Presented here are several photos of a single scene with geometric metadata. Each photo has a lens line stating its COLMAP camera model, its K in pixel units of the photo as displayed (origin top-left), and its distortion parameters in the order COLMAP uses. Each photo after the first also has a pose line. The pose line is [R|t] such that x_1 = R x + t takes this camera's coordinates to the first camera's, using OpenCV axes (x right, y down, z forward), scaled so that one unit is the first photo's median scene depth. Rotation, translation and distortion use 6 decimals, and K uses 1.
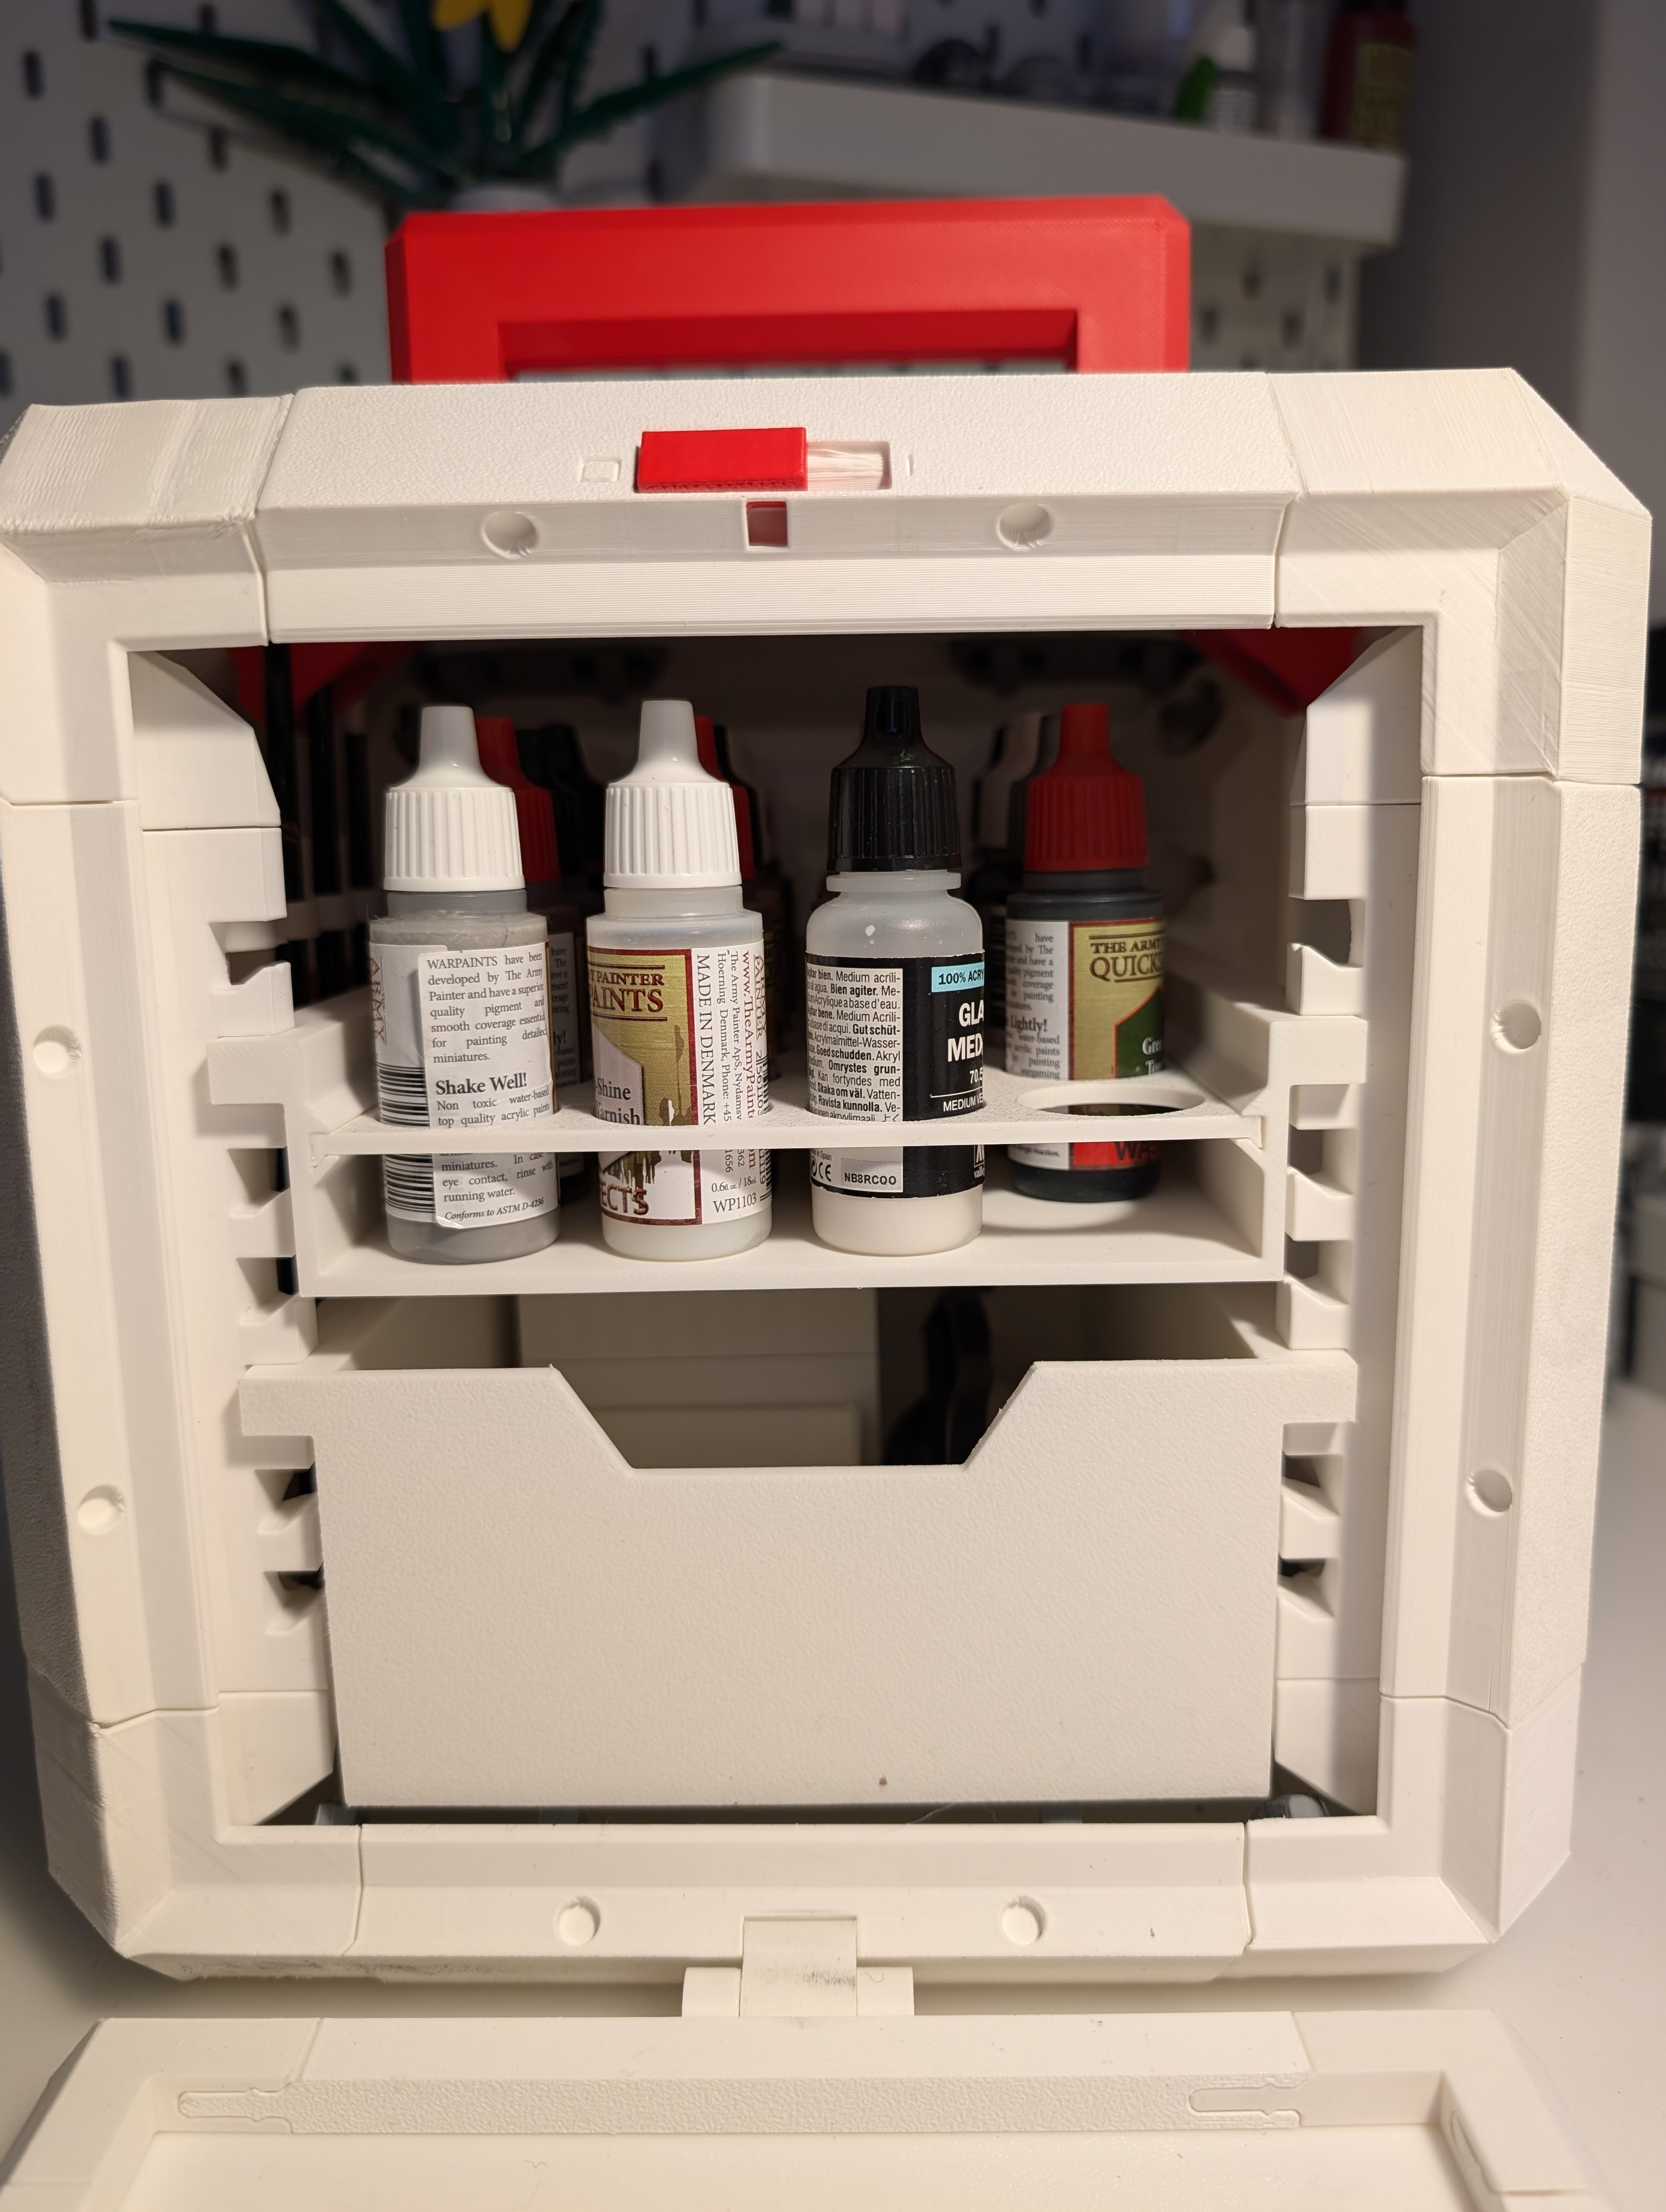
lens RADIAL K [[1575.3, 0, 833.0], [0, 1575.3, 1106.0], [0, 0, 1]] dist [0.000551, 0.007447]
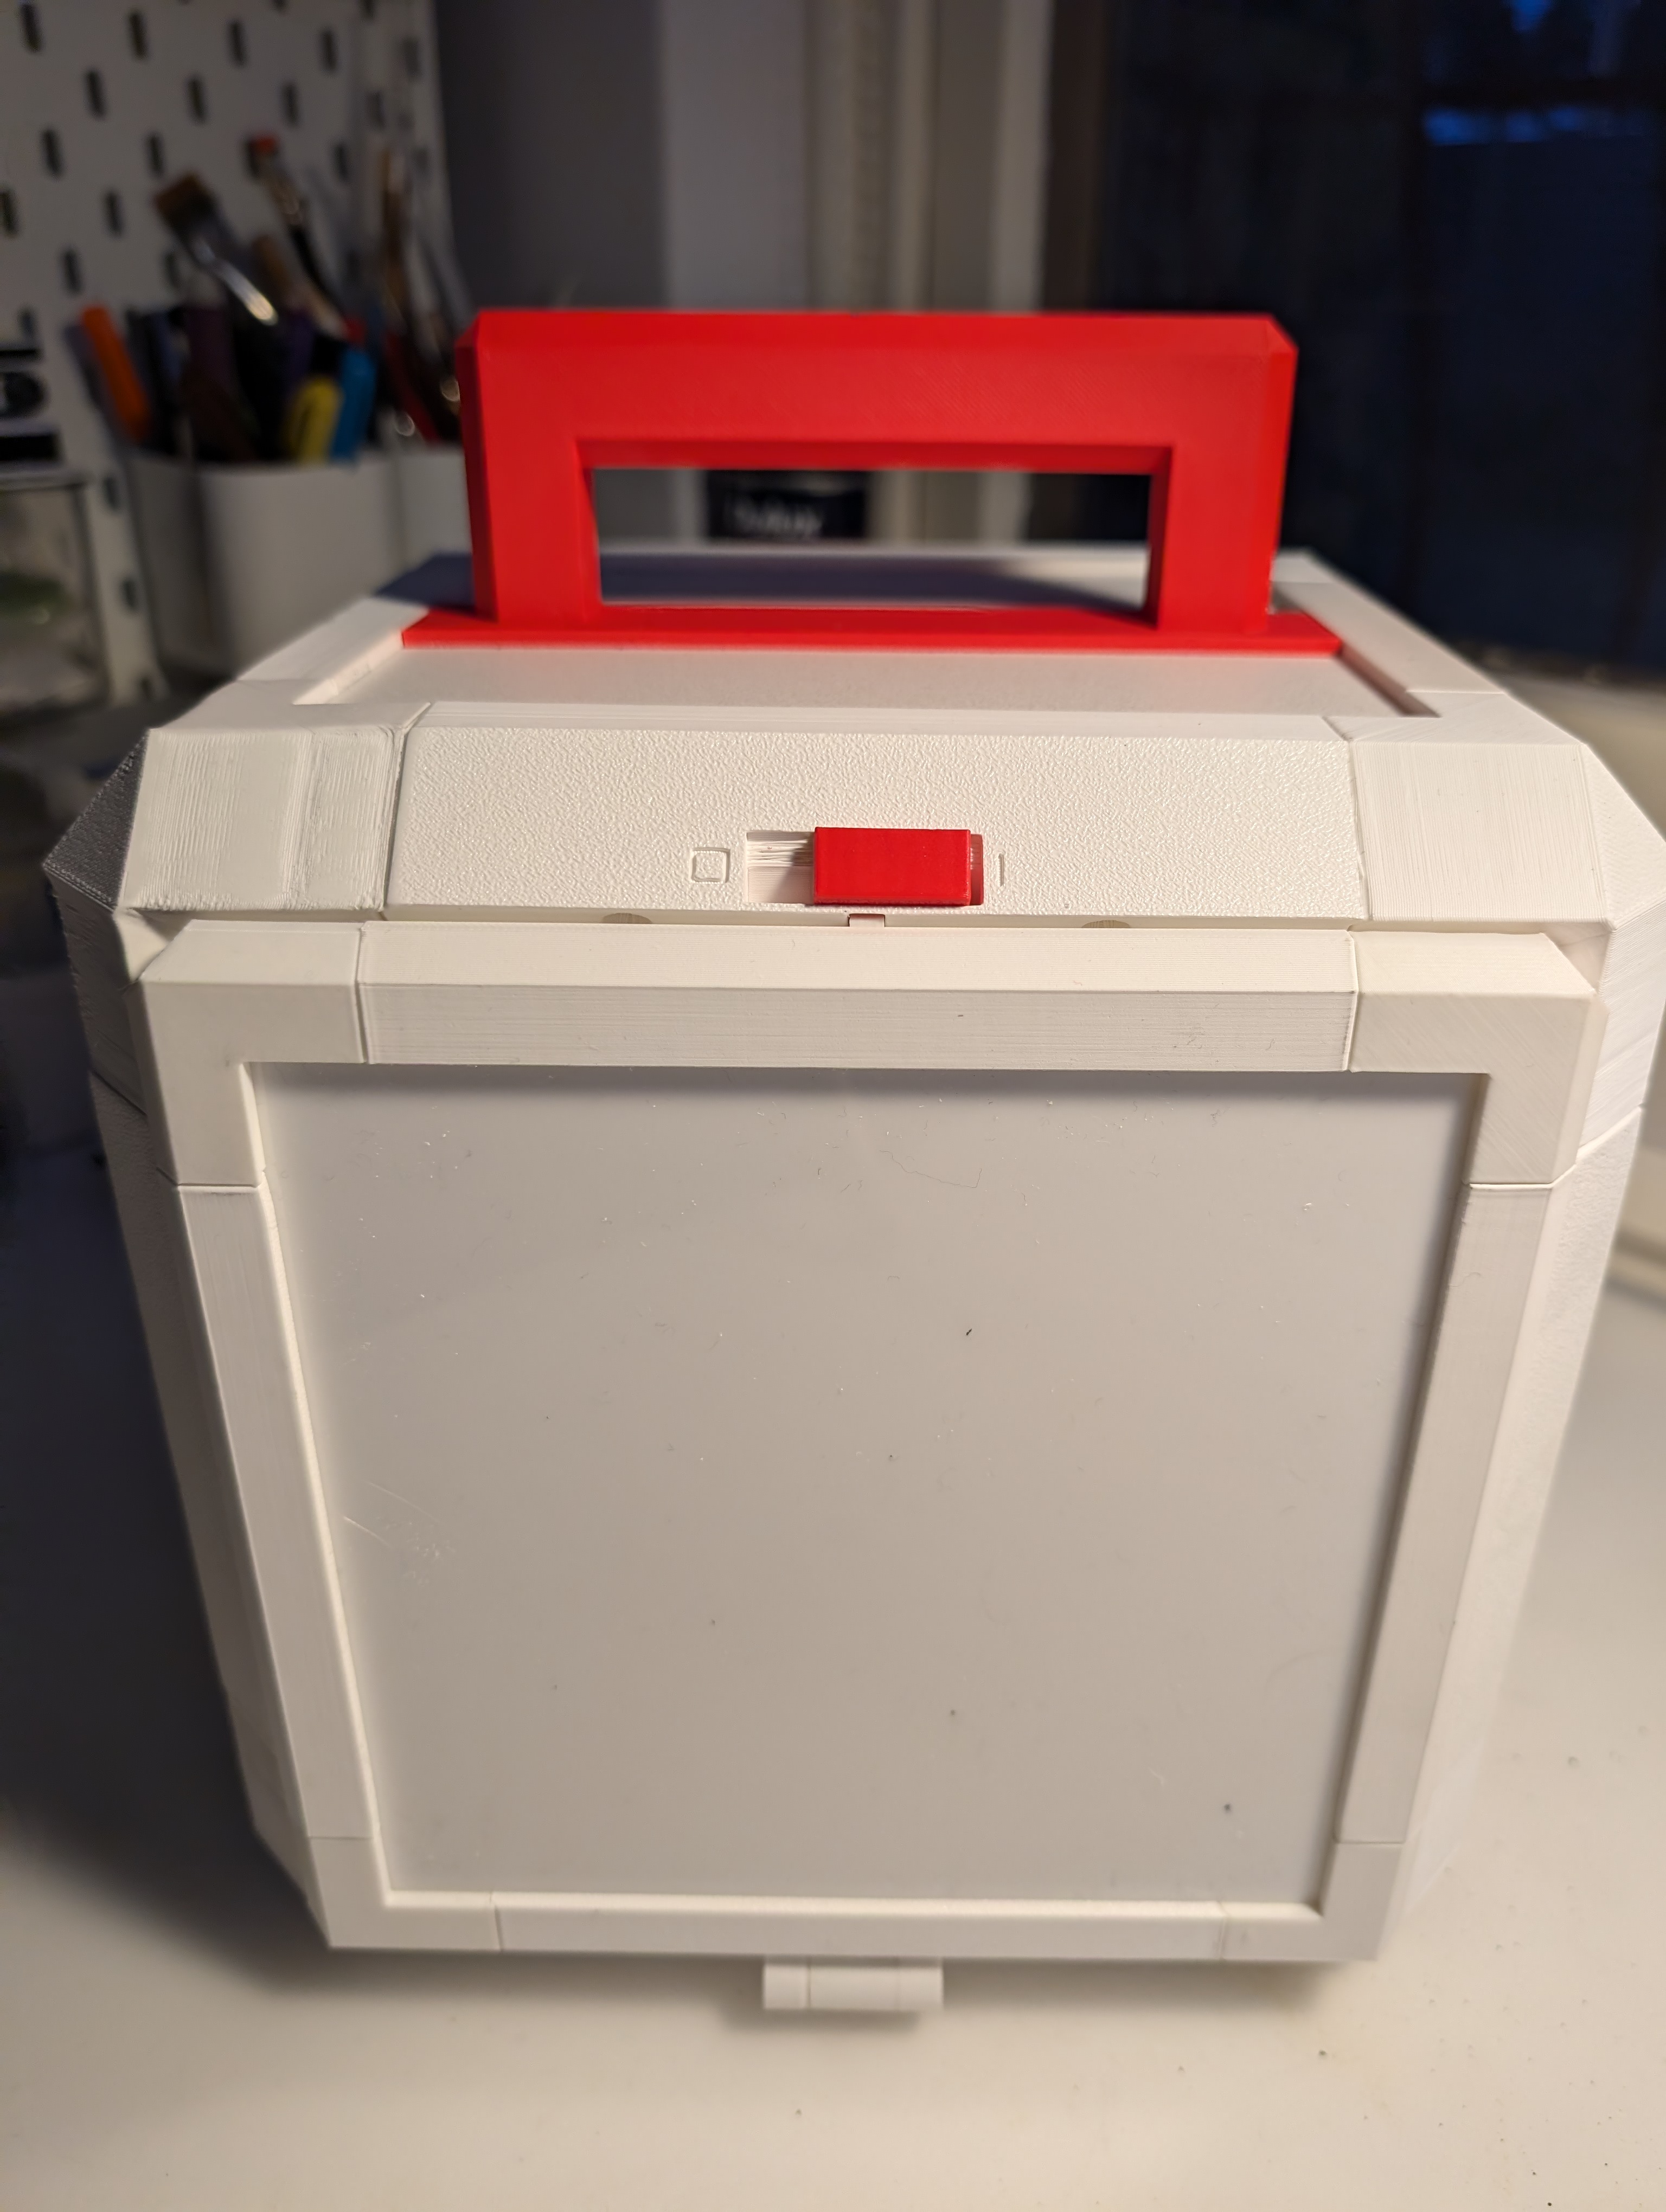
lens RADIAL K [[1575.3, 0, 833.0], [0, 1575.3, 1106.0], [0, 0, 1]] dist [0.000551, 0.007447]
pose [[0.999710, 0.024046, 0.000860, -0.056414], [-0.023311, 0.959048, 0.282282, -0.514086], [0.005963, -0.282220, 0.959331, -0.055655]]
